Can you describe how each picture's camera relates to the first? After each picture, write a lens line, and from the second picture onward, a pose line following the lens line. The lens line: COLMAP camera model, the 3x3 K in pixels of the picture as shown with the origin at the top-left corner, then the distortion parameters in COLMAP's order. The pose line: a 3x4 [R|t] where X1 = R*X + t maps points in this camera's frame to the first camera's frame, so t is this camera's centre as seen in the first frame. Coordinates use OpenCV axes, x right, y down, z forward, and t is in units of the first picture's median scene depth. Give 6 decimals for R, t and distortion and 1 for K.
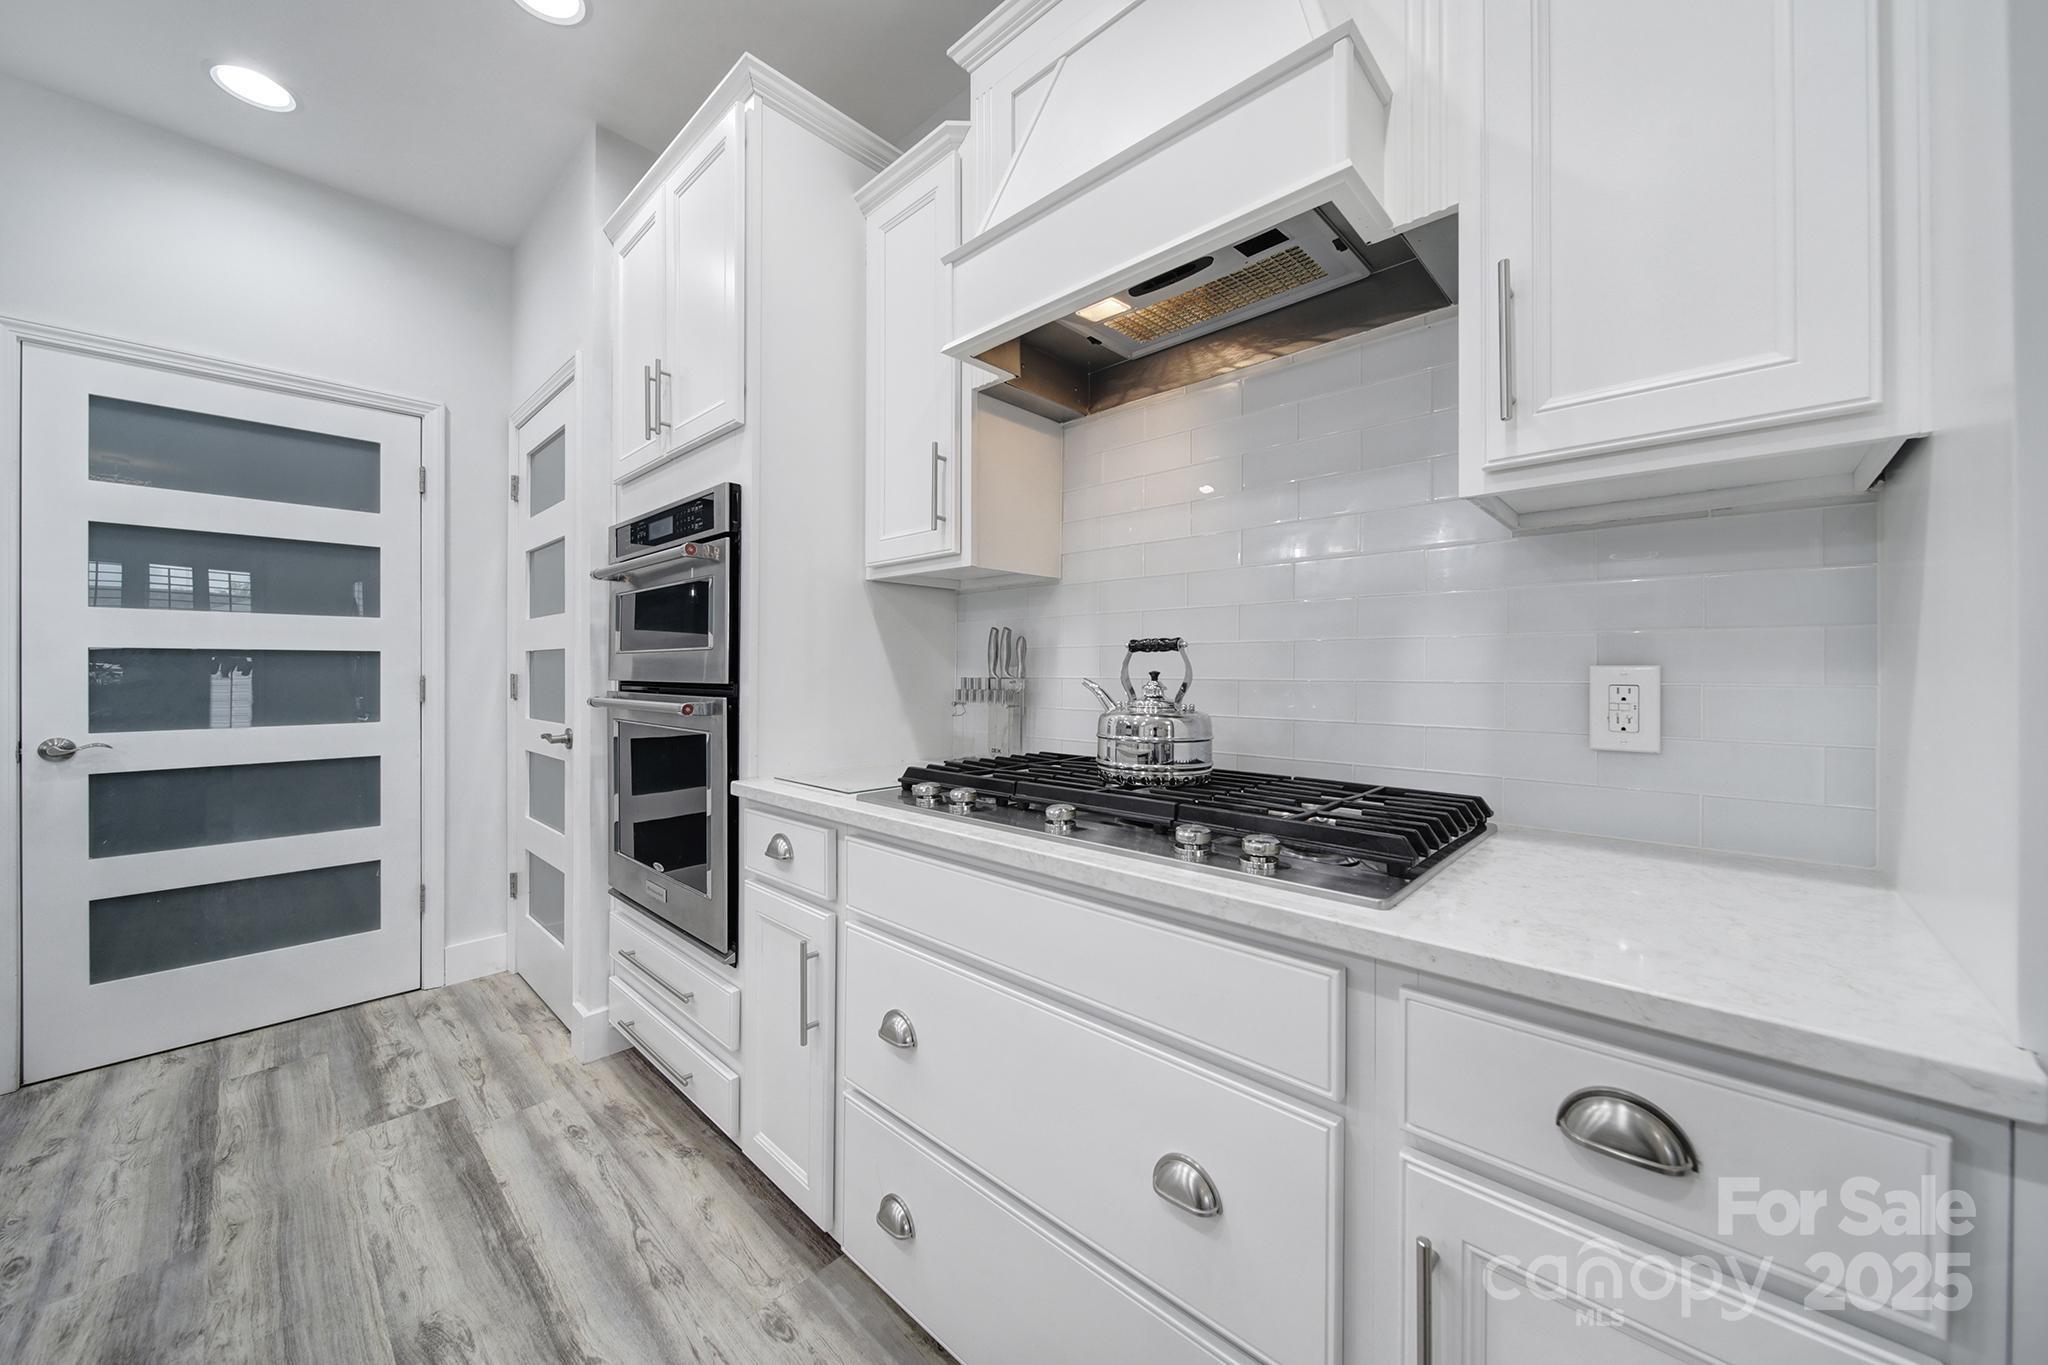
lens RADIAL K [[737.3, 0, 1028.2], [0, 737.3, 670.3], [0, 0, 1]] dist [-0.004676, -0.000167]
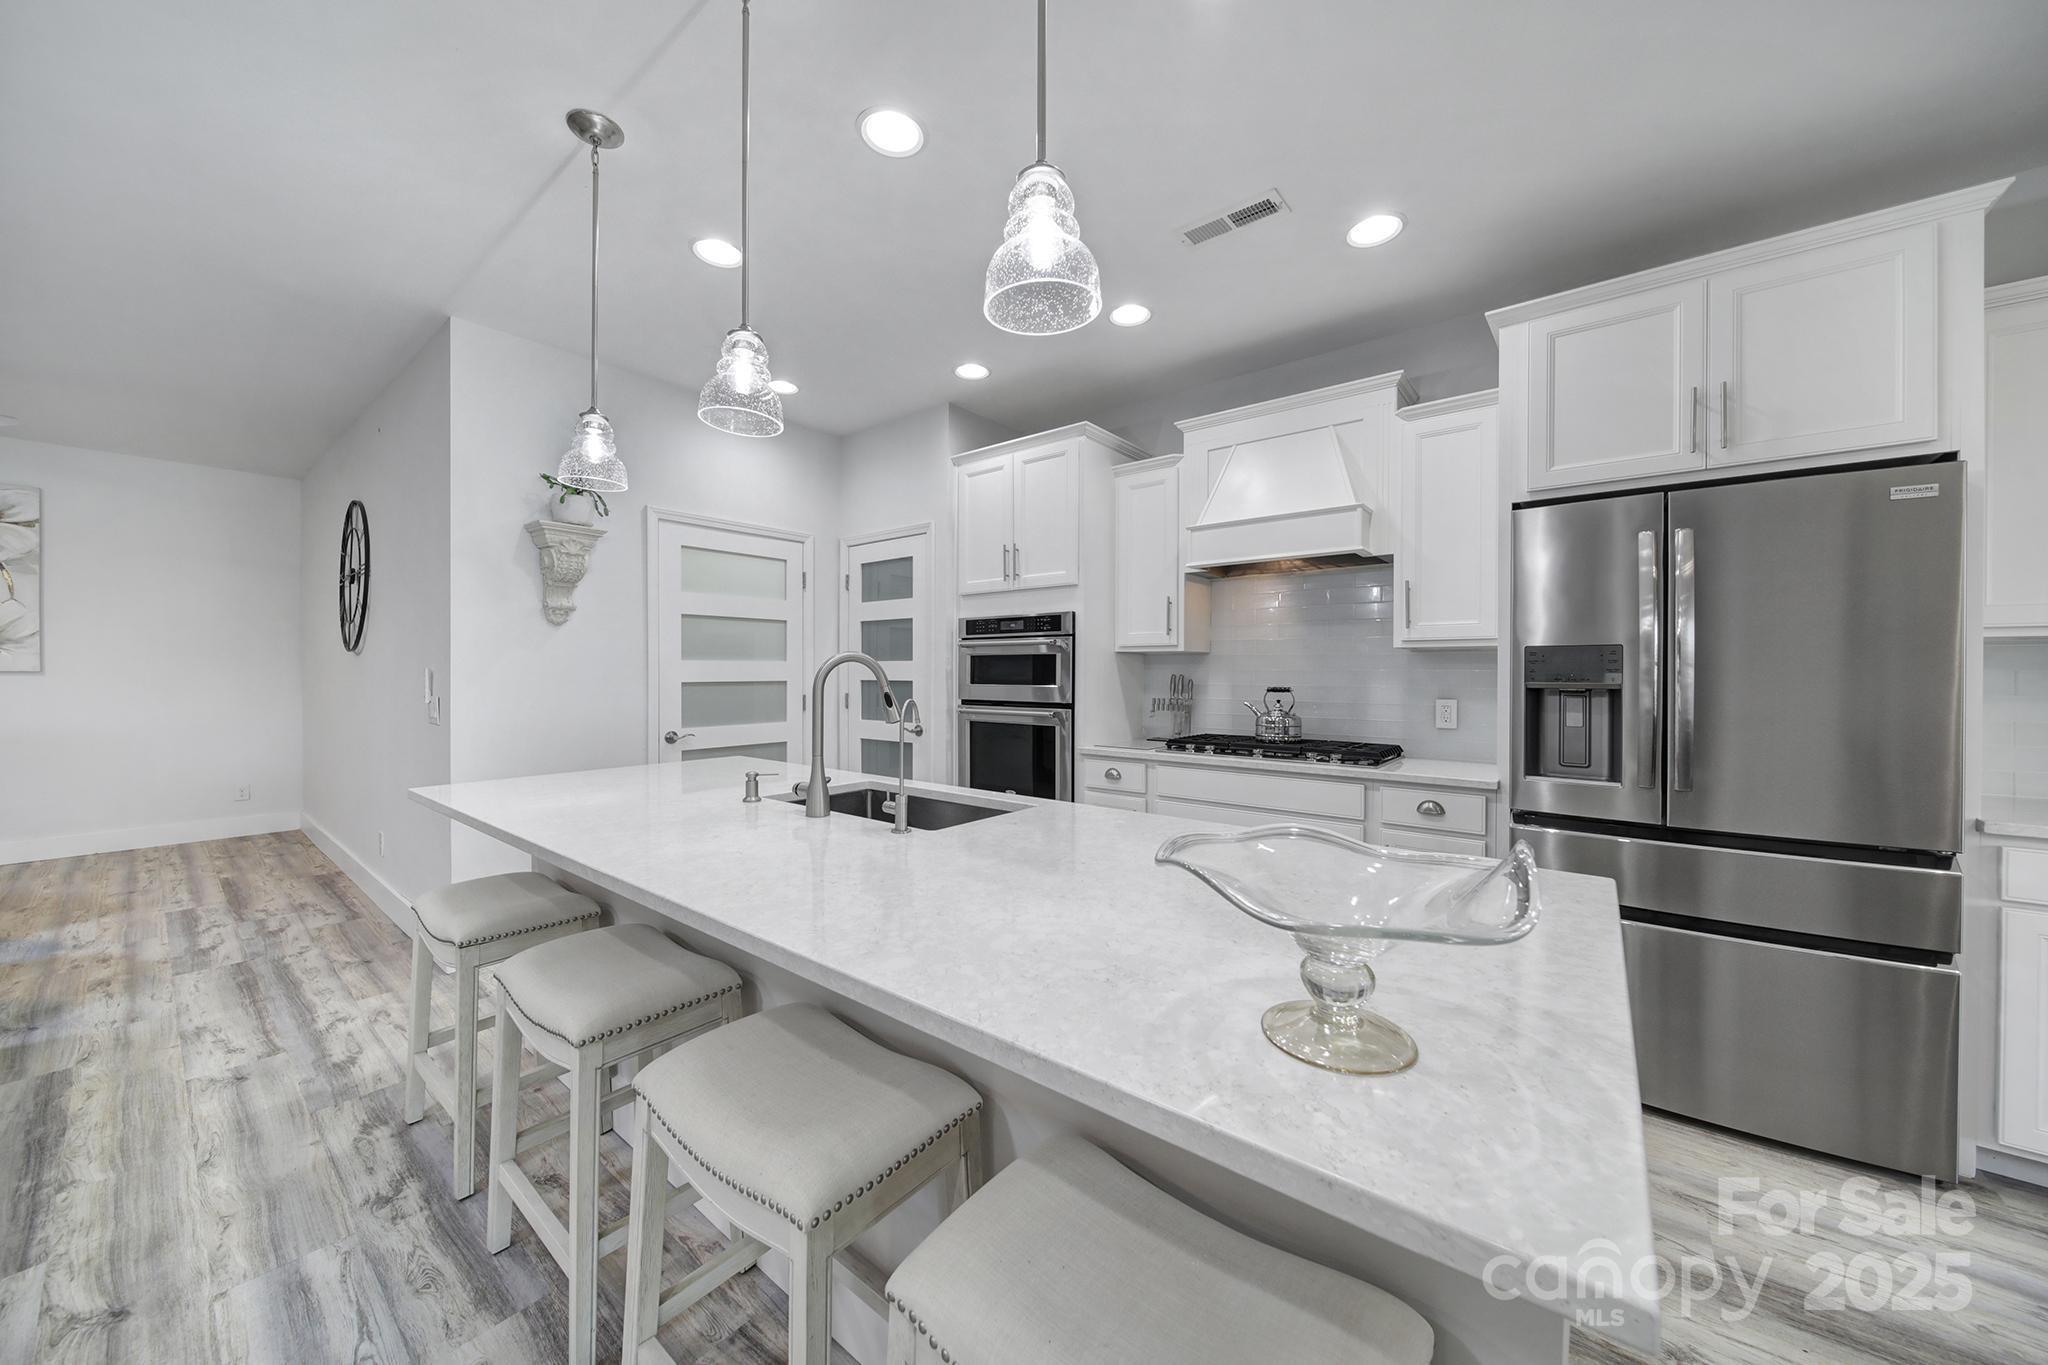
lens RADIAL K [[721.7, 0, 1024.8], [0, 721.7, 676.2], [0, 0, 1]] dist [-0.004459, -0.000344]
pose [[0.997097, -0.000423, 0.076147, -0.691907], [-0.000086, 0.999978, 0.006687, -0.074575], [-0.076148, -0.006674, 0.997074, -1.107764]]
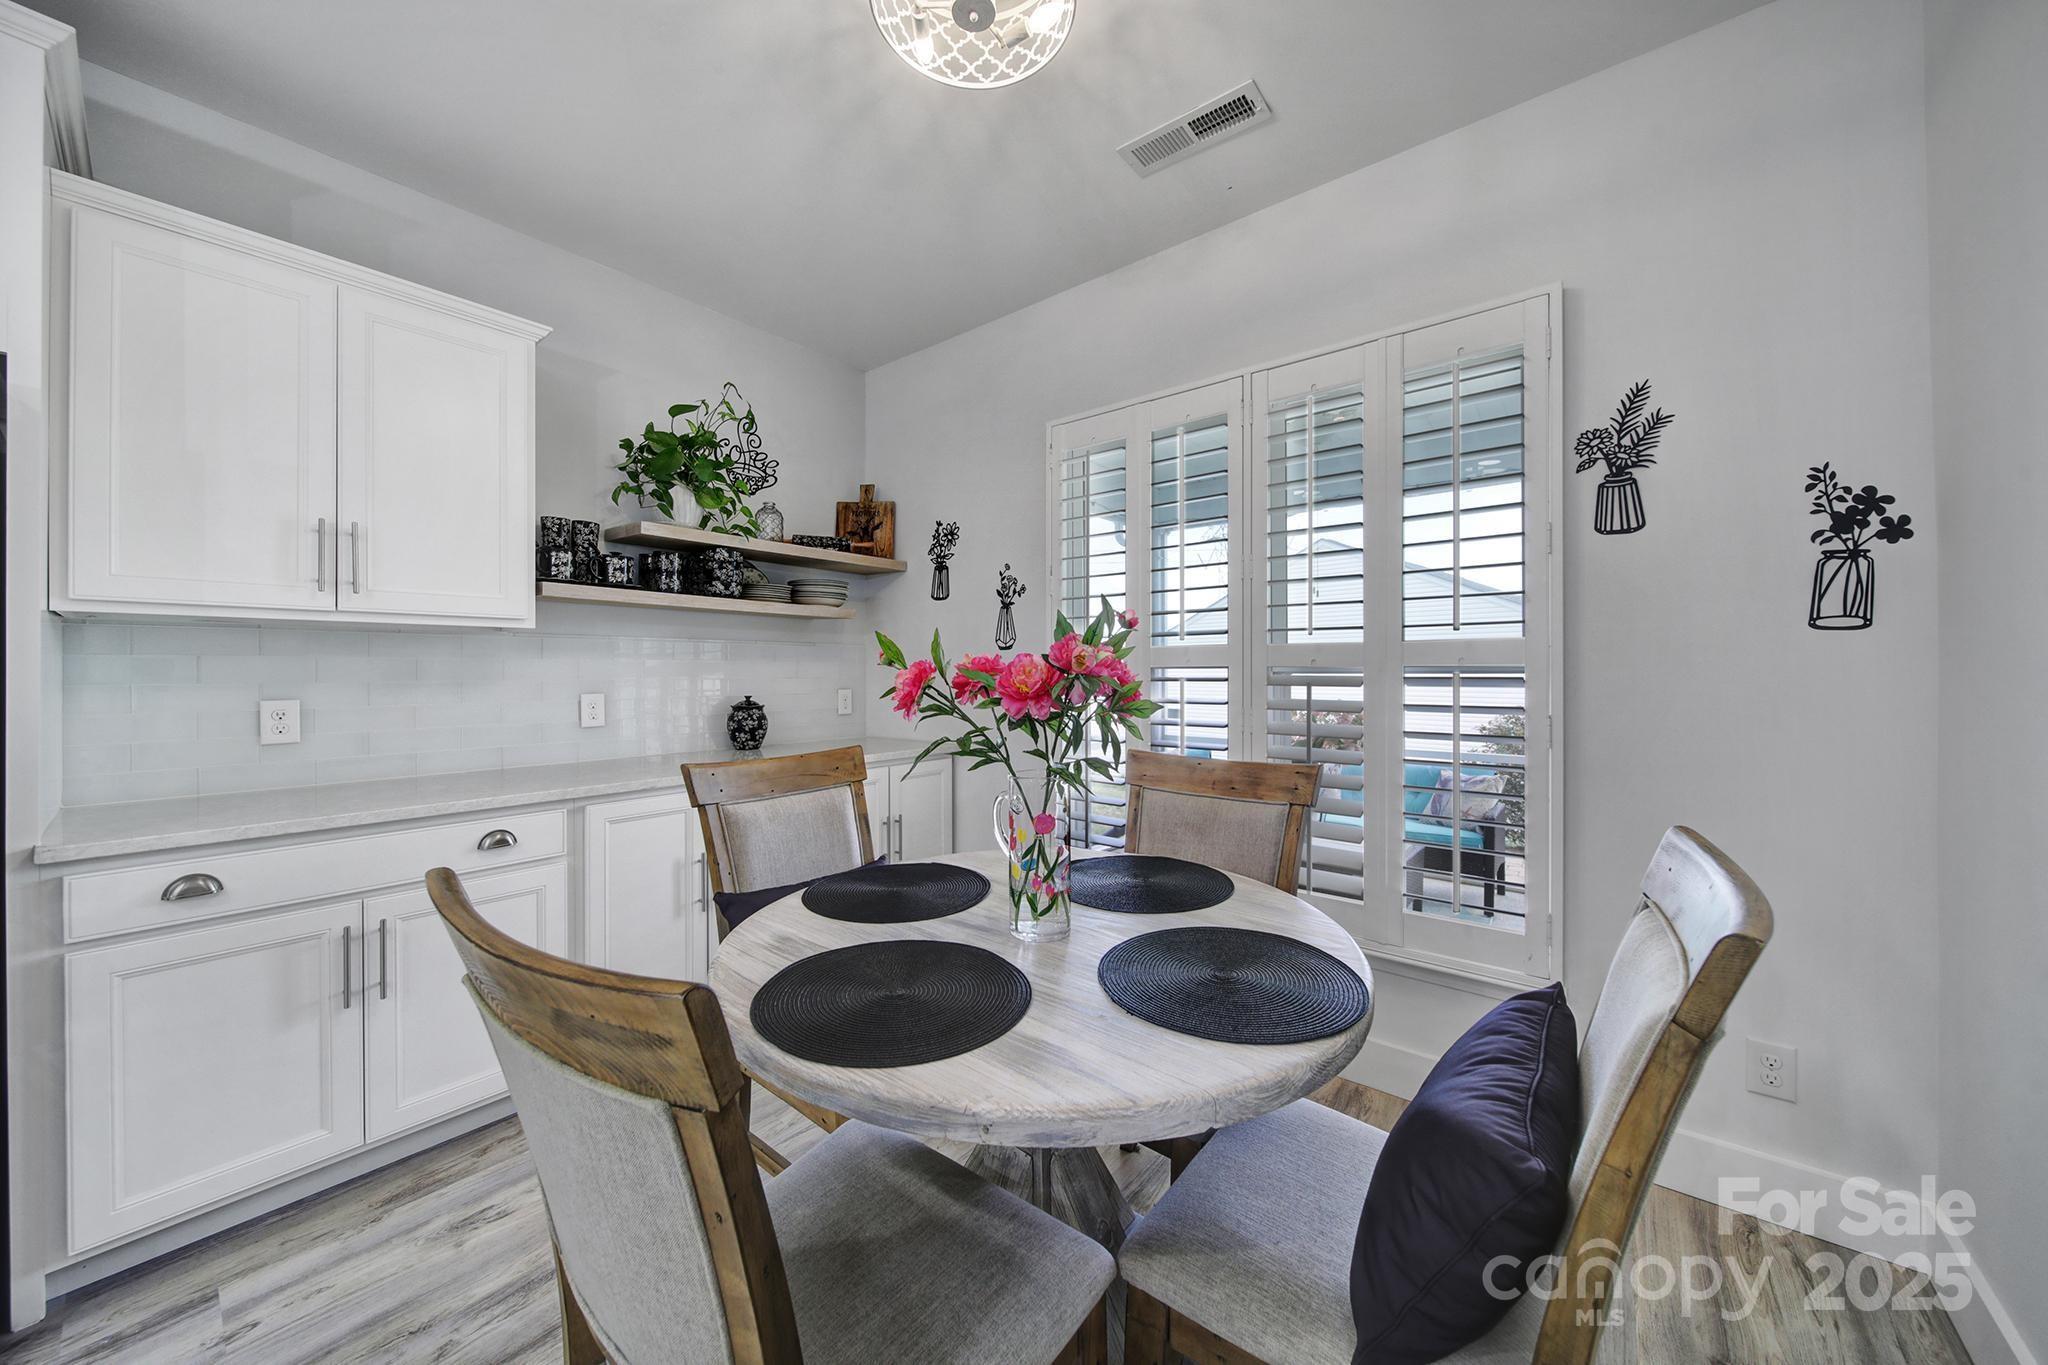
lens RADIAL K [[721.7, 0, 1024.8], [0, 721.7, 676.2], [0, 0, 1]] dist [-0.004459, -0.000344]
pose [[-0.078109, -0.010666, 0.996888, -0.085326], [-0.000521, 0.999943, 0.010658, -0.057099], [-0.996945, 0.000313, -0.078110, -1.210286]]
